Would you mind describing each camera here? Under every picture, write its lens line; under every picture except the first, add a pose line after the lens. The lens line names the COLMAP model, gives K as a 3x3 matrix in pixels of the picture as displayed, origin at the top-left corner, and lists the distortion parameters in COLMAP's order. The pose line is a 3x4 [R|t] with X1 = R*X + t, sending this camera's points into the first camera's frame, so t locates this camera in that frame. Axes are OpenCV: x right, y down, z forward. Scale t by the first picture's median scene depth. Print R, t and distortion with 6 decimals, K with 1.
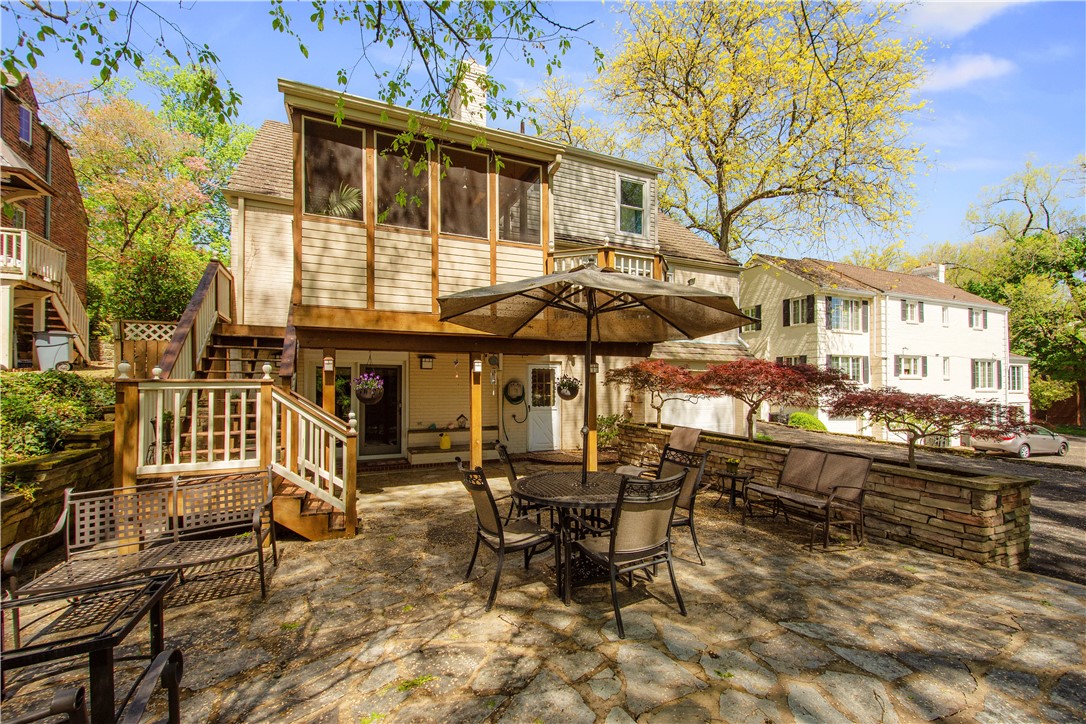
lens RADIAL K [[478.5, 0, 537.8], [0, 478.5, 376.1], [0, 0, 1]] dist [0.013996, -0.001244]
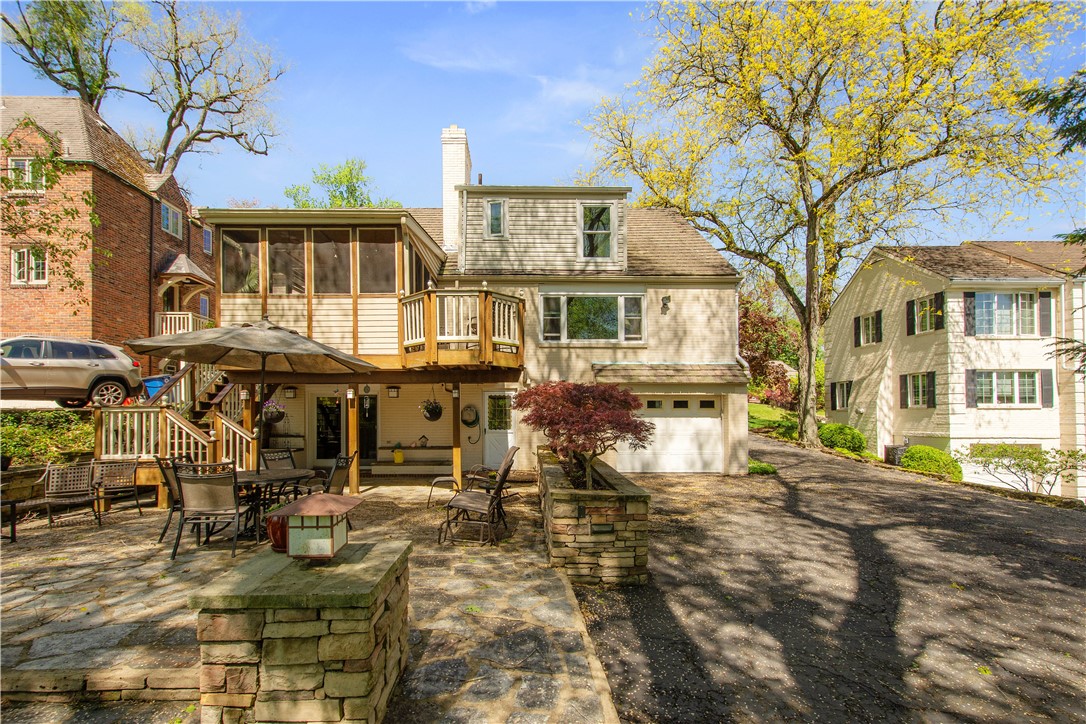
lens RADIAL K [[478.5, 0, 486.5], [0, 478.5, 409.1], [0, 0, 1]] dist [0.013996, -0.001244]
pose [[0.912160, -0.007835, -0.409760, 0.412719], [0.011229, 0.999920, 0.005878, 0.008995], [0.409681, -0.009963, 0.912174, -0.009932]]
